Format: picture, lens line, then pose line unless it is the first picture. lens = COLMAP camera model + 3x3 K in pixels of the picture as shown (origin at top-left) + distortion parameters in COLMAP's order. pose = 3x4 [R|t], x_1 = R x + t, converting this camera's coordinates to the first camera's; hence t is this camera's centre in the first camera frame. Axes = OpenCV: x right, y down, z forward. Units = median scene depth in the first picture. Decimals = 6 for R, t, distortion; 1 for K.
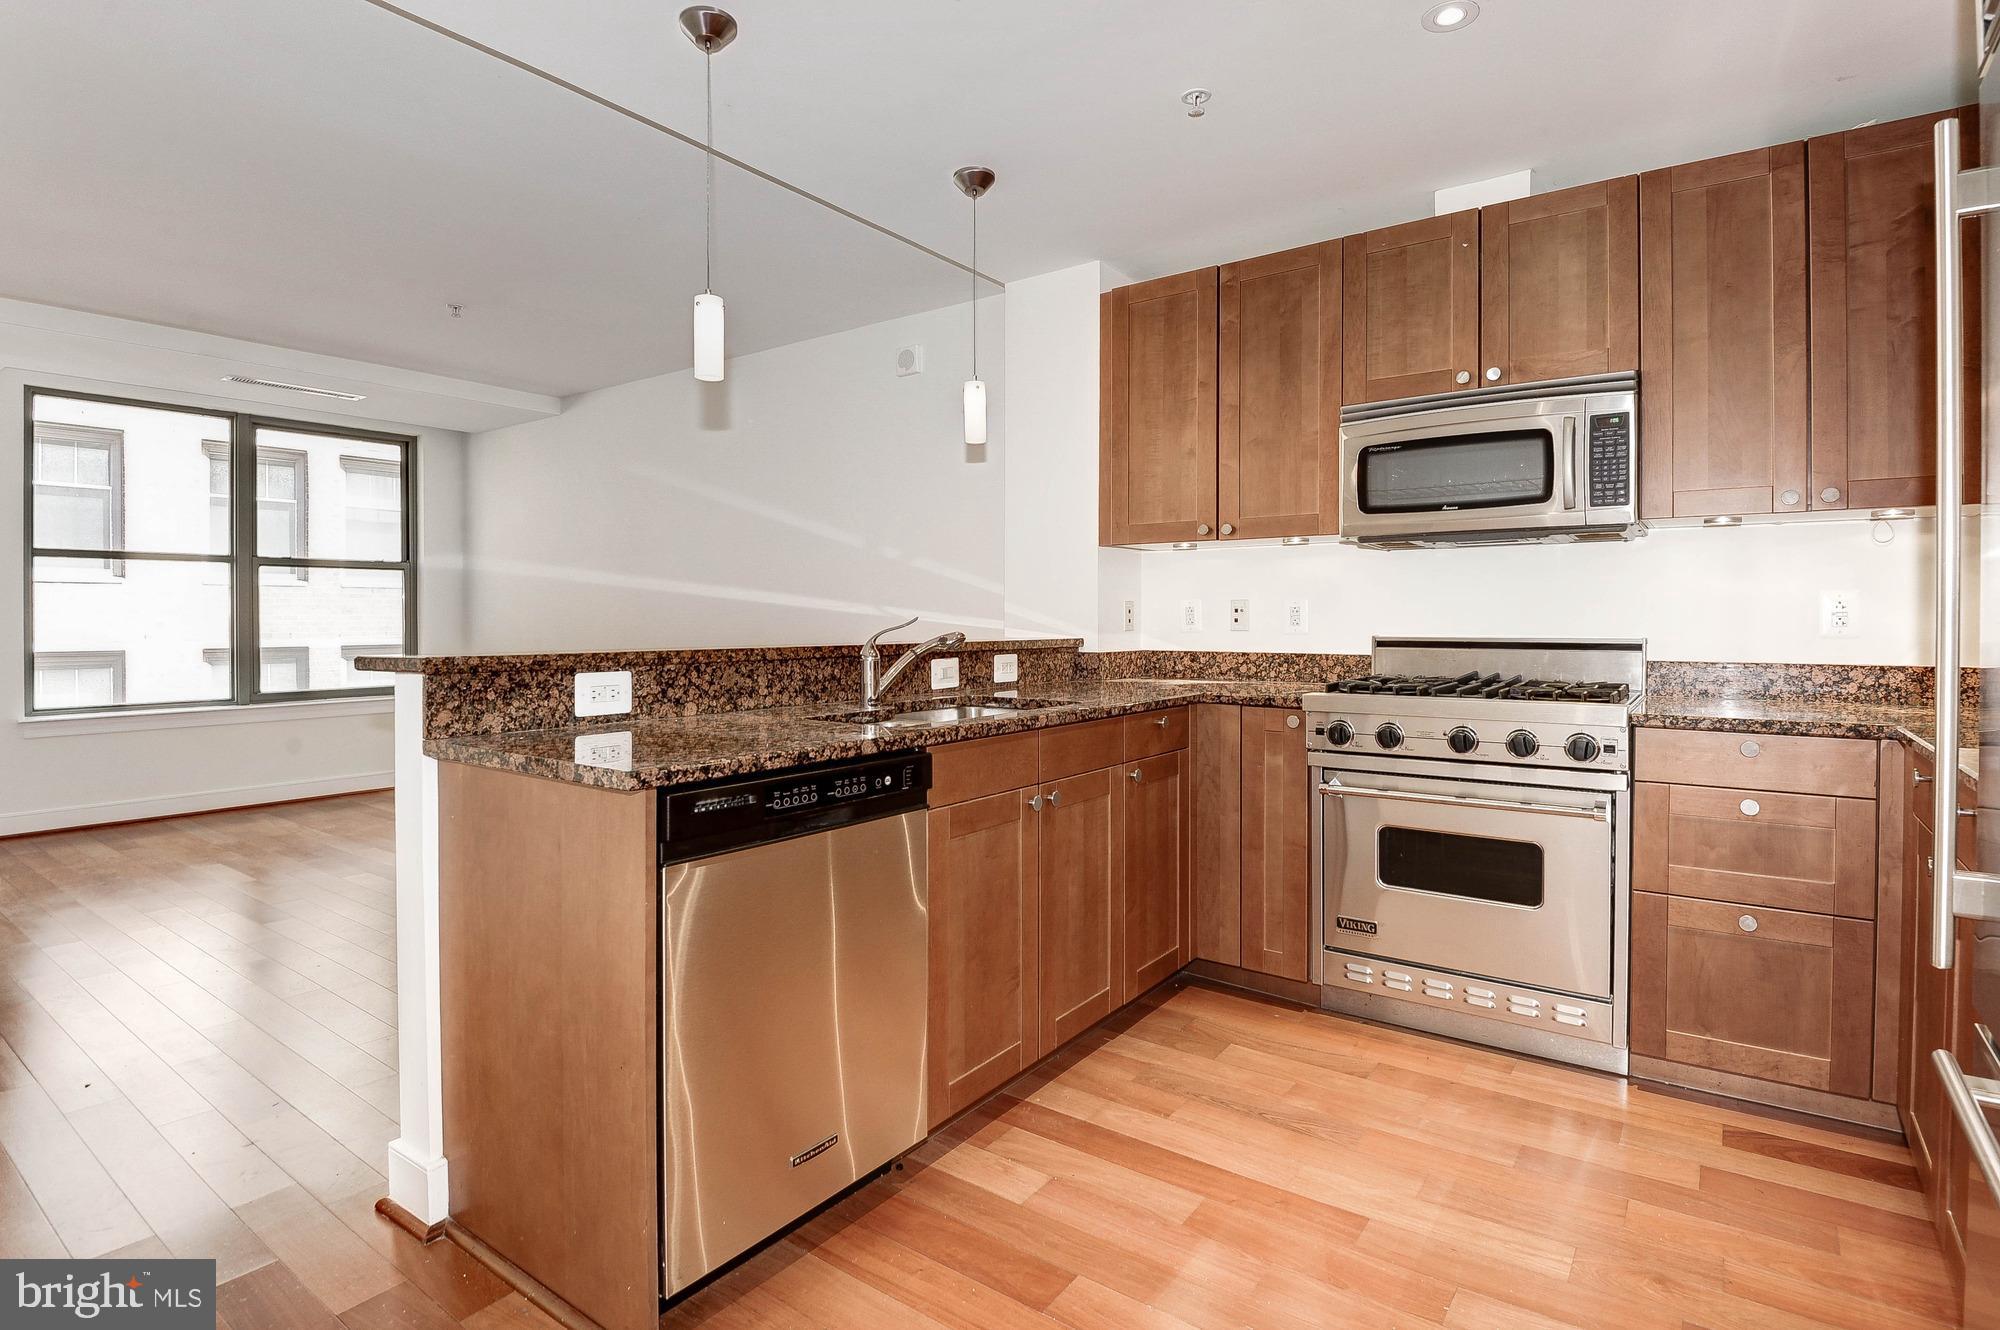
lens RADIAL K [[978.7, 0, 1012.8], [0, 978.7, 638.0], [0, 0, 1]] dist [0.013397, -0.023284]
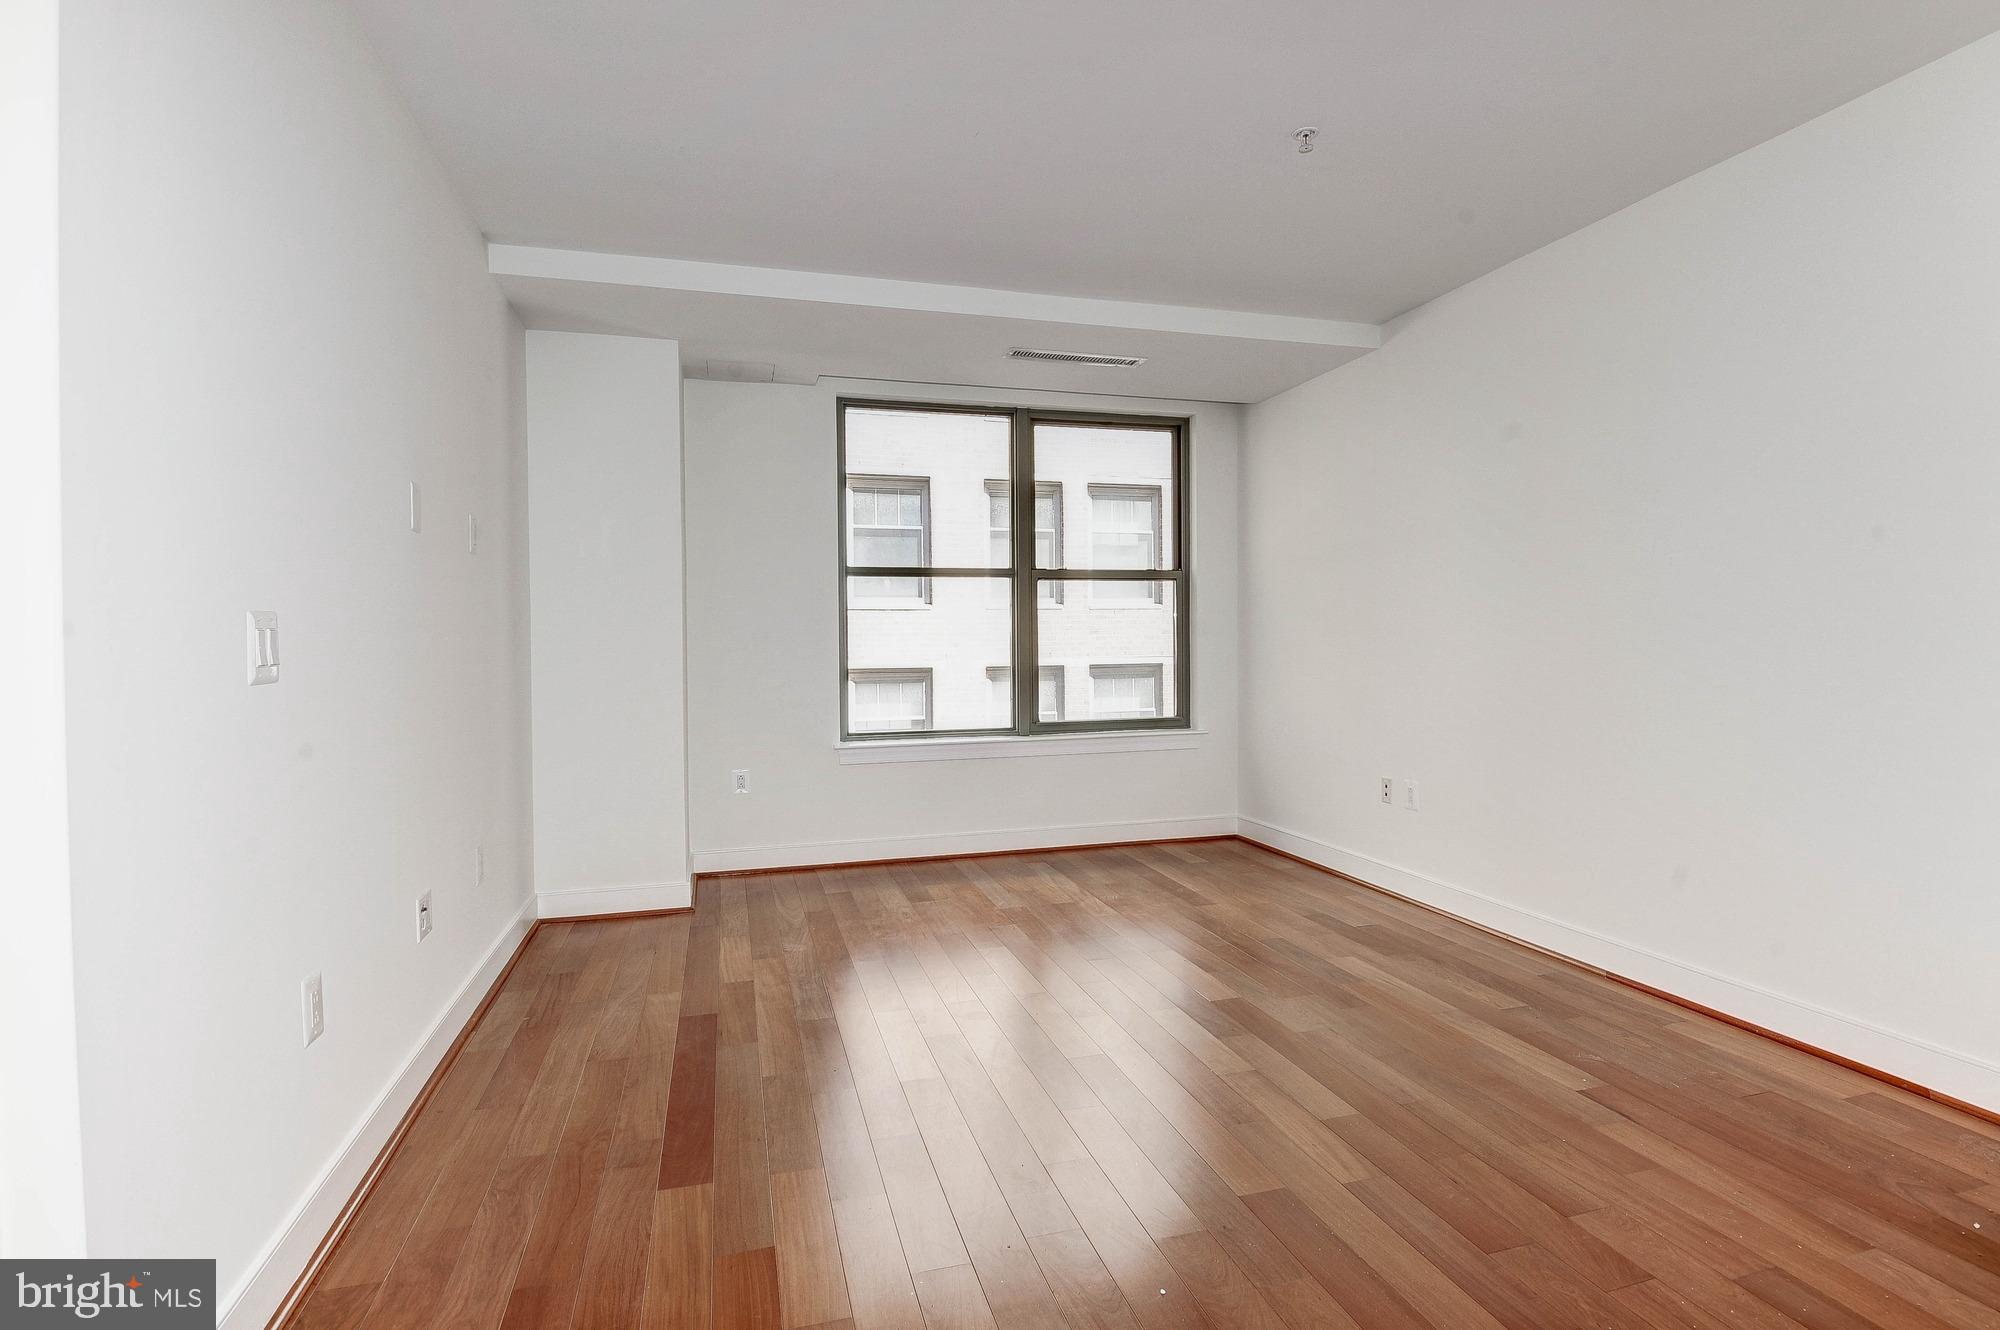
lens RADIAL K [[978.7, 0, 1012.8], [0, 978.7, 638.0], [0, 0, 1]] dist [0.013397, -0.023284]
pose [[0.787949, -0.011254, -0.615637, -0.499569], [-0.001068, 0.999806, -0.019644, -0.006199], [0.615739, 0.016136, 0.787785, 0.592613]]
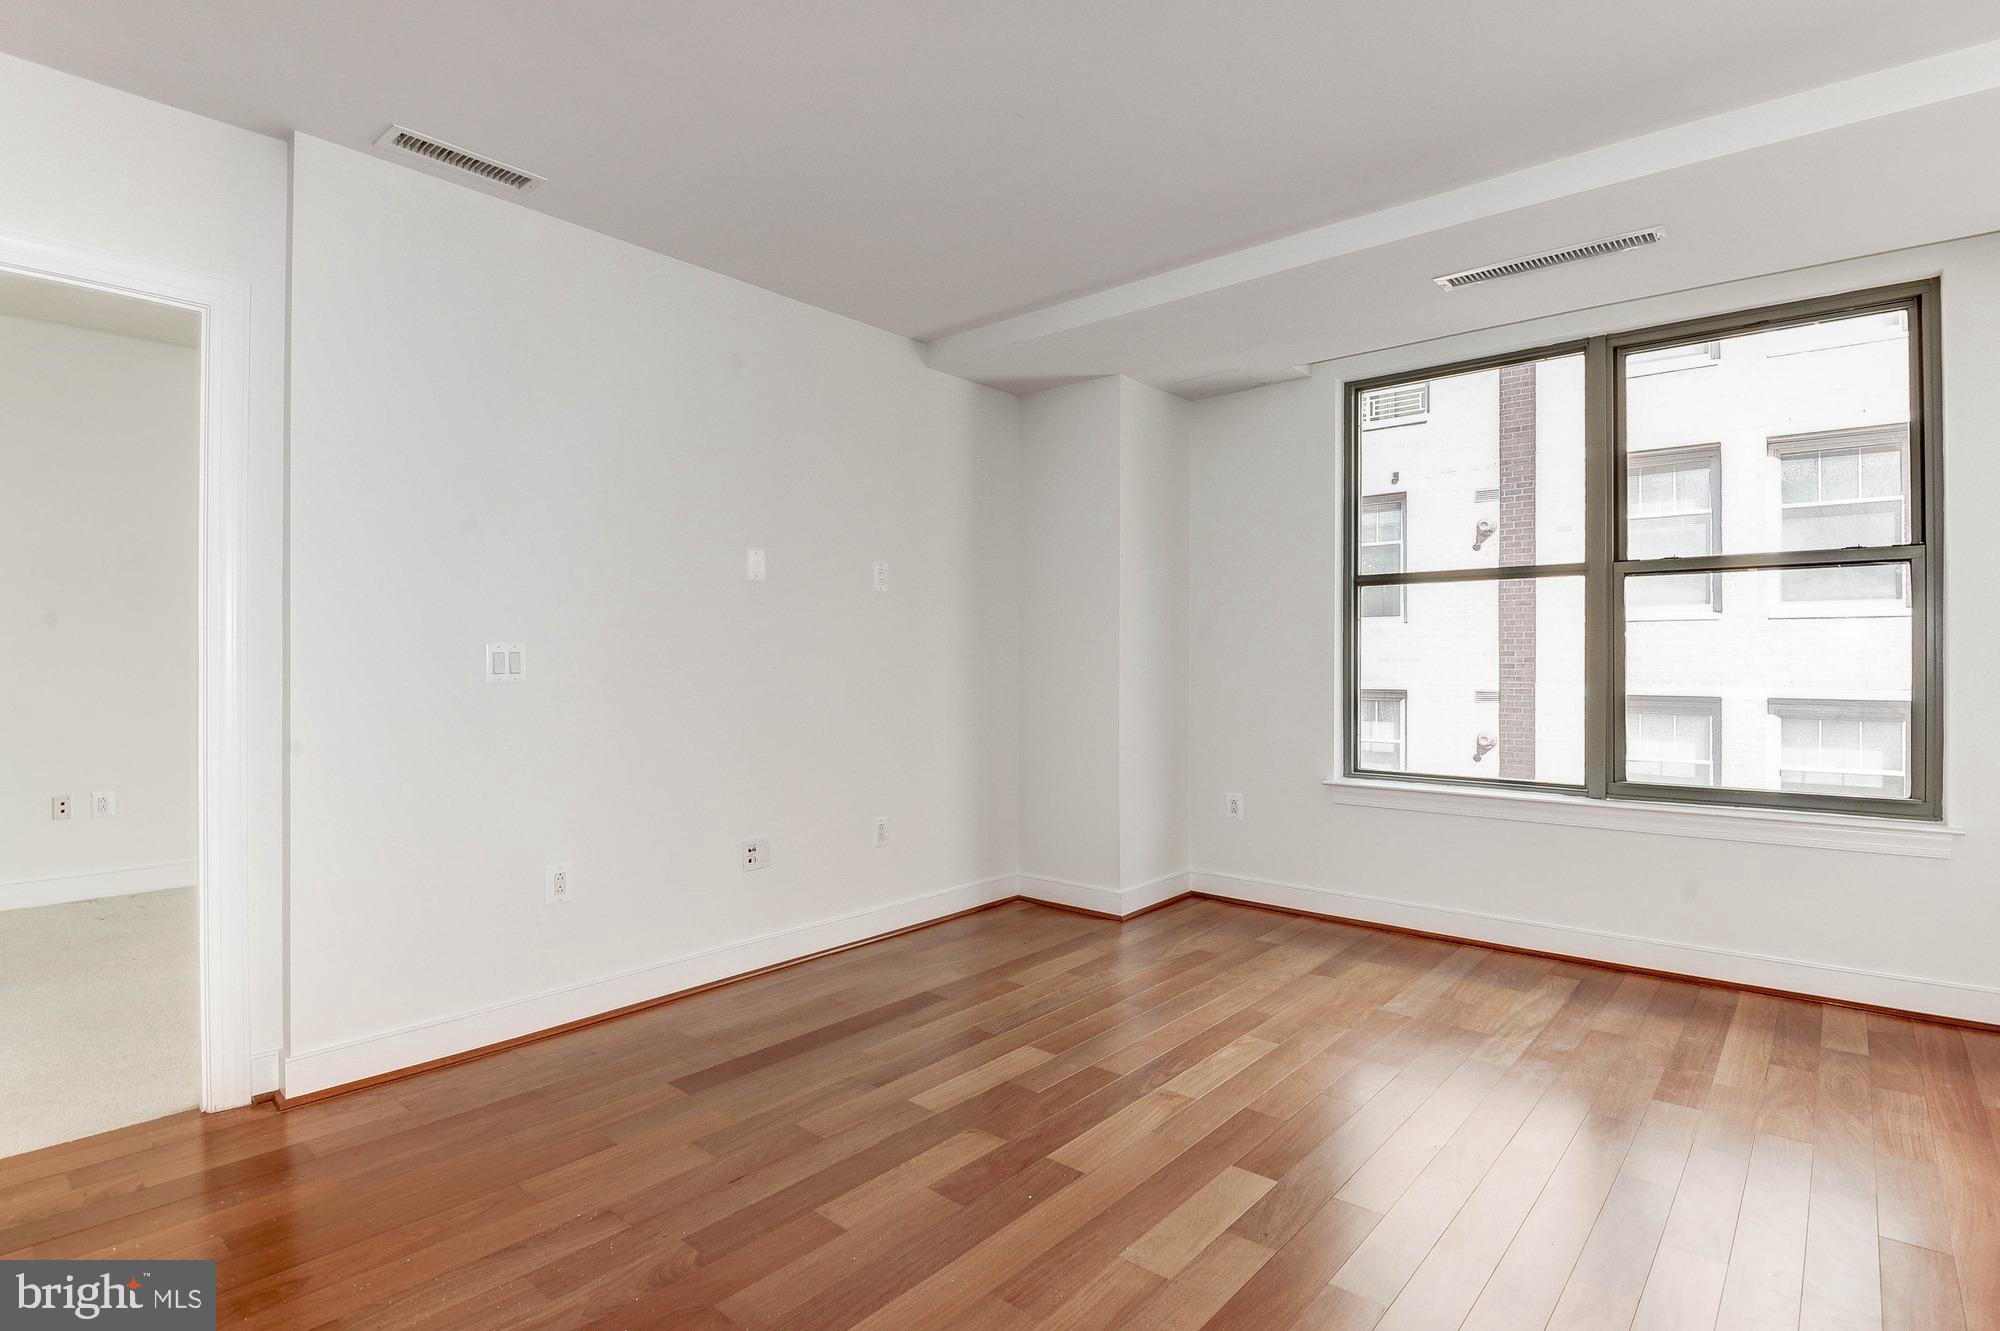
lens RADIAL K [[984.7, 0, 1000.0], [0, 984.7, 665.5], [0, 0, 1]] dist [-0.049154, -0.000080]
pose [[-0.101116, 0.004133, -0.994866, -0.257709], [-0.016942, 0.999839, 0.005876, -0.028615], [0.994730, 0.017449, -0.101030, 1.371077]]
